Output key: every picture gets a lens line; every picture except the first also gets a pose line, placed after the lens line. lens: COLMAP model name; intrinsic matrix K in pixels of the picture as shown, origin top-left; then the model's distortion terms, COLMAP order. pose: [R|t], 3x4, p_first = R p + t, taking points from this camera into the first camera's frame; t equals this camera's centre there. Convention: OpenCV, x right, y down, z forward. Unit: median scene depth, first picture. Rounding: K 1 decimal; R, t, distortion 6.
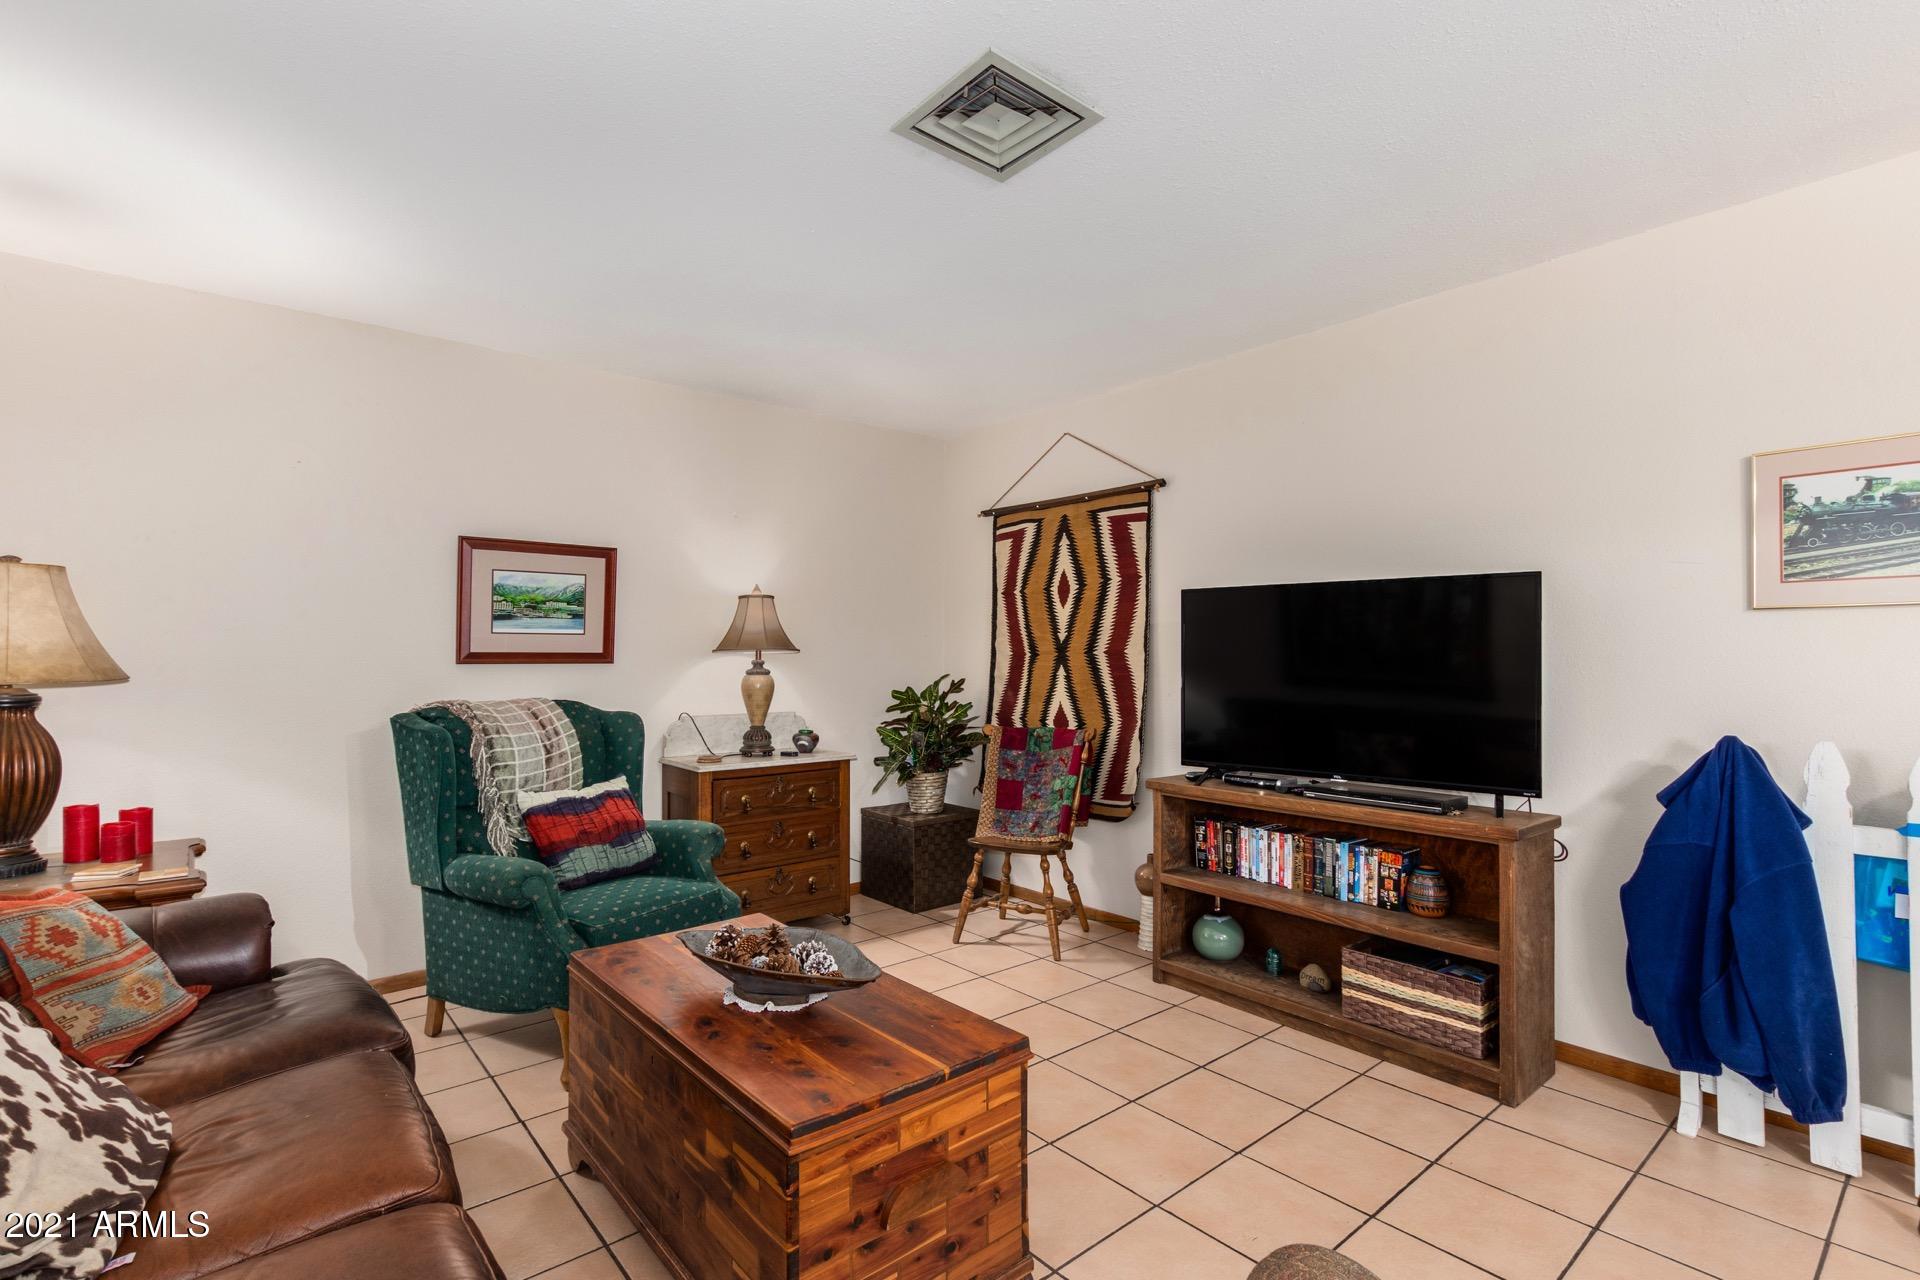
lens RADIAL K [[880.9, 0, 961.4], [0, 880.9, 645.8], [0, 0, 1]] dist [-0.000325, -0.002107]
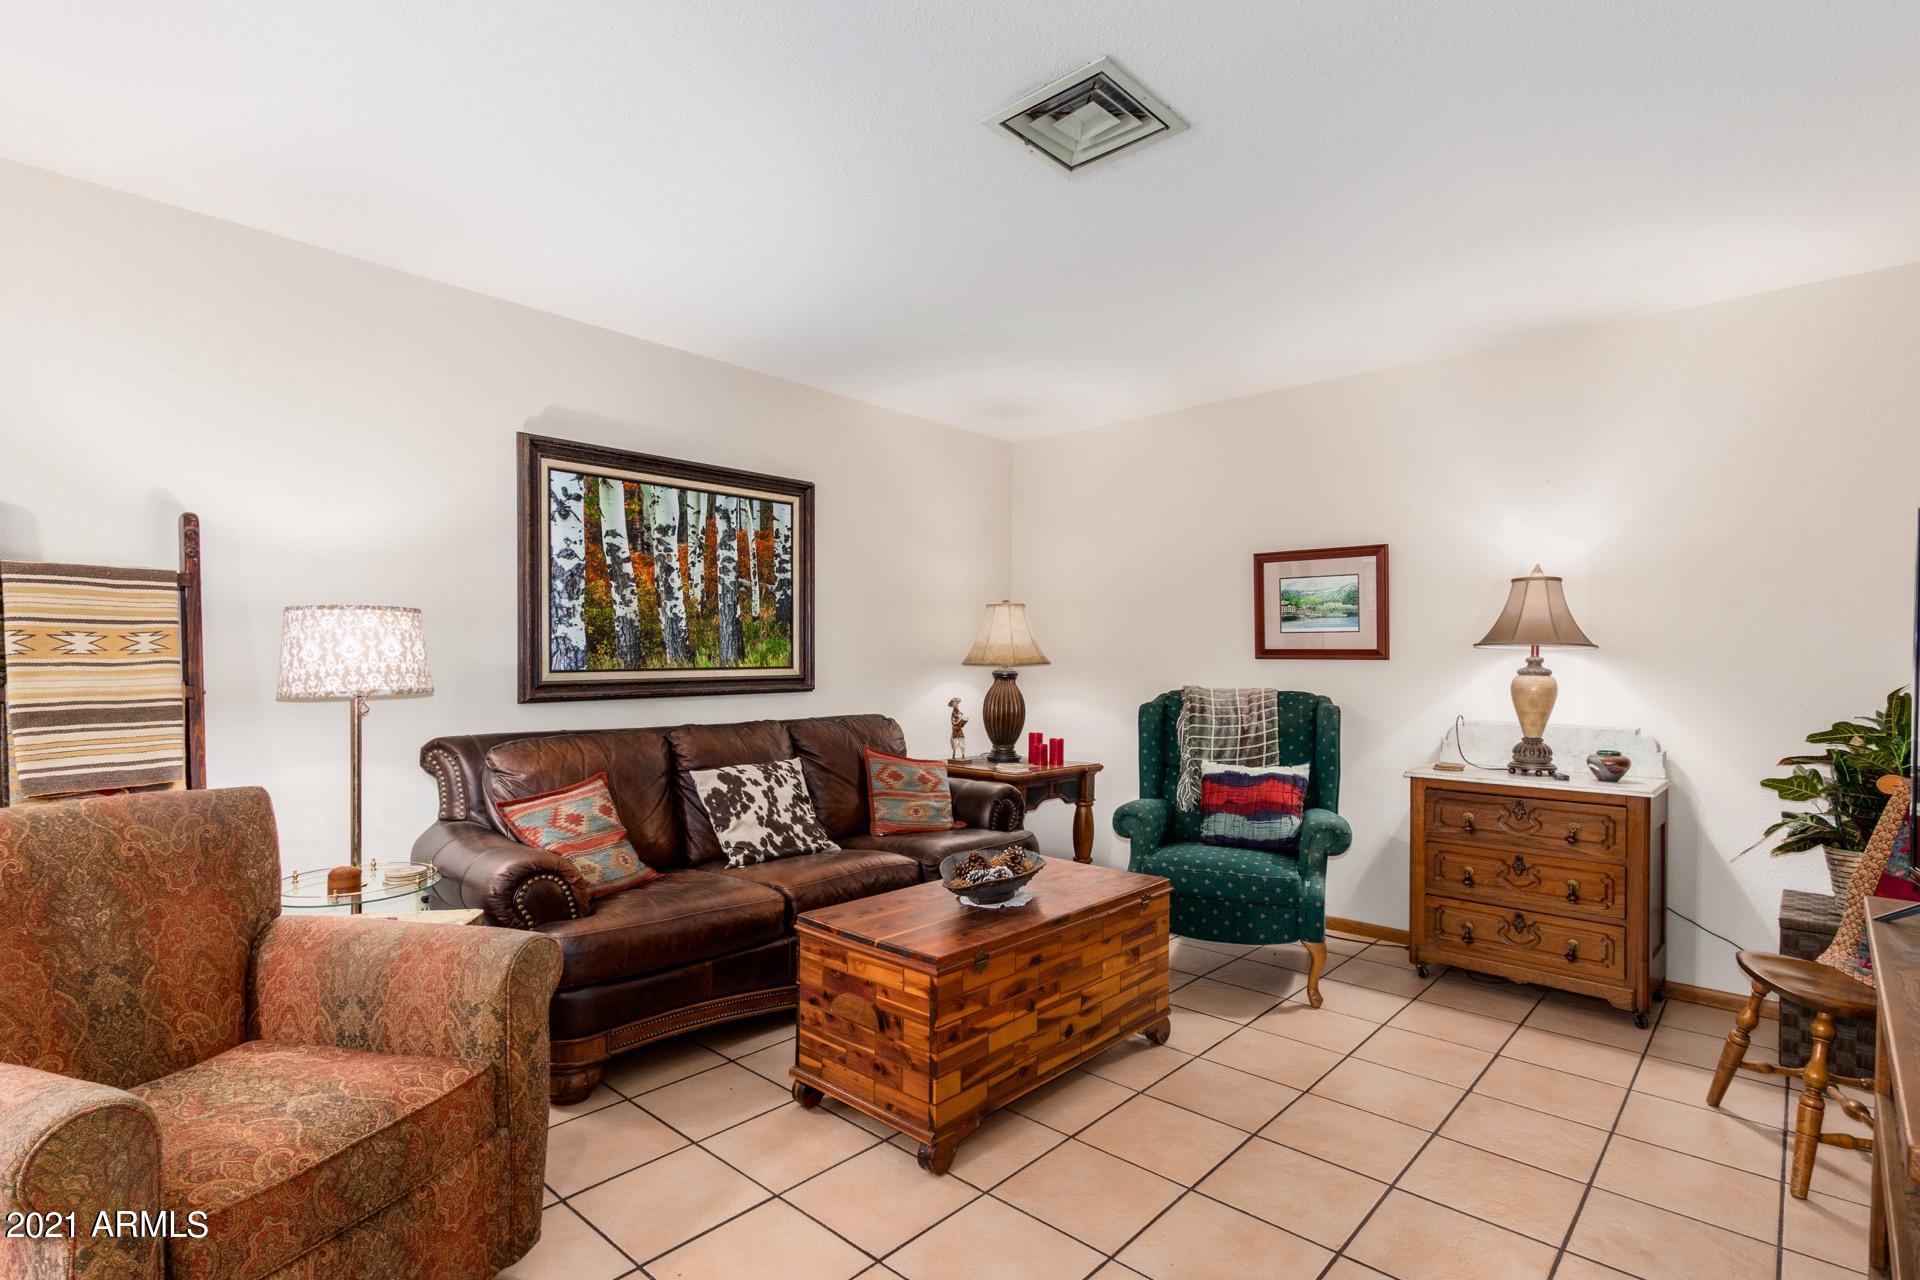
lens RADIAL K [[933.7, 0, 952.3], [0, 933.7, 671.3], [0, 0, 1]] dist [0.001040, 0.001787]
pose [[0.119735, 0.016788, -0.992664, 0.620837], [0.006848, 0.999819, 0.017735, 0.011502], [0.992782, -0.008921, 0.119598, 0.399865]]
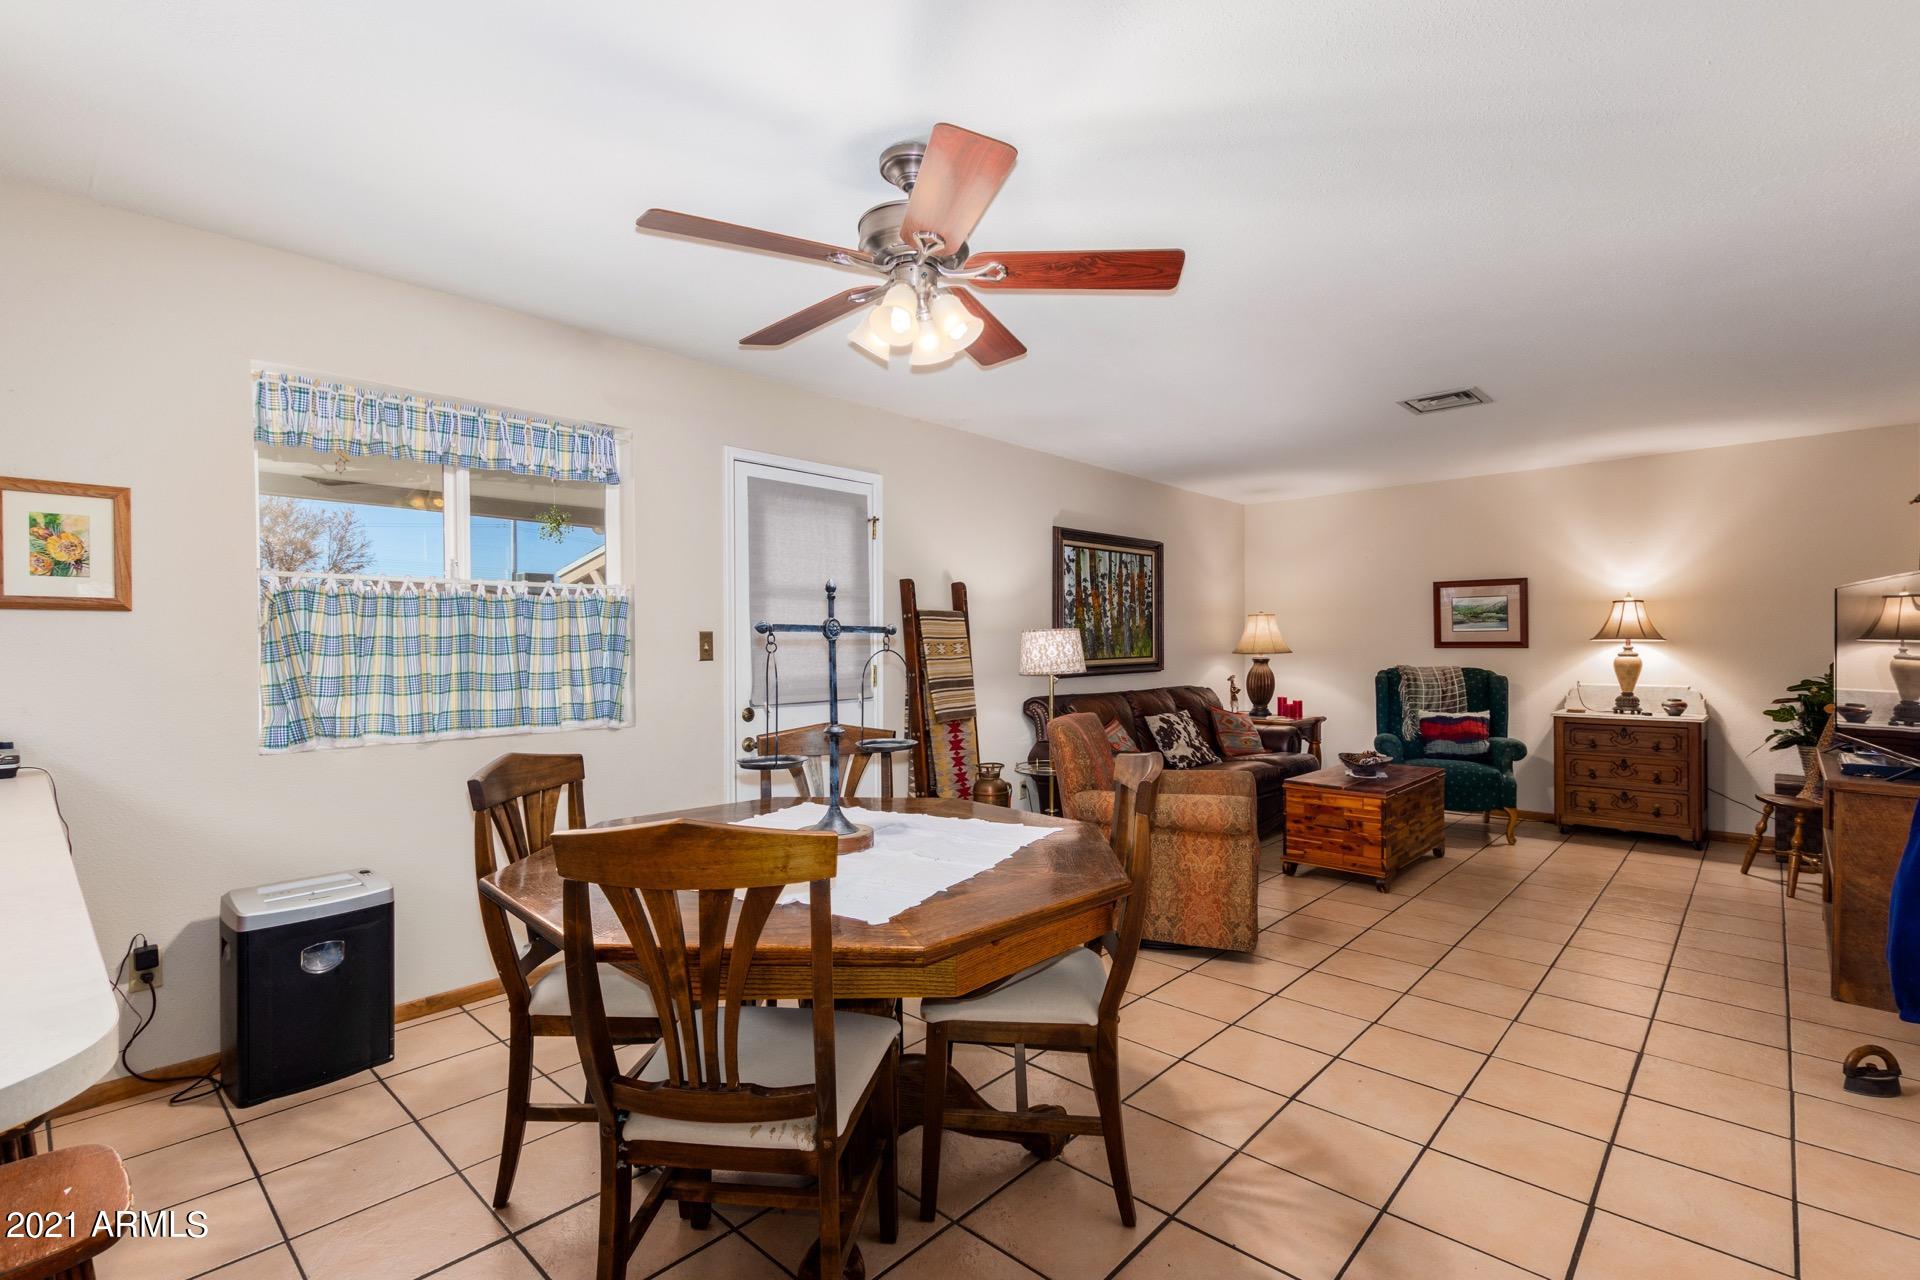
lens RADIAL K [[880.9, 0, 946.4], [0, 880.9, 650.5], [0, 0, 1]] dist [-0.000325, -0.002107]
pose [[0.107565, 0.006470, -0.994177, 1.164691], [0.018304, 0.999796, 0.008487, -0.009118], [0.994030, -0.019110, 0.107424, -0.262527]]
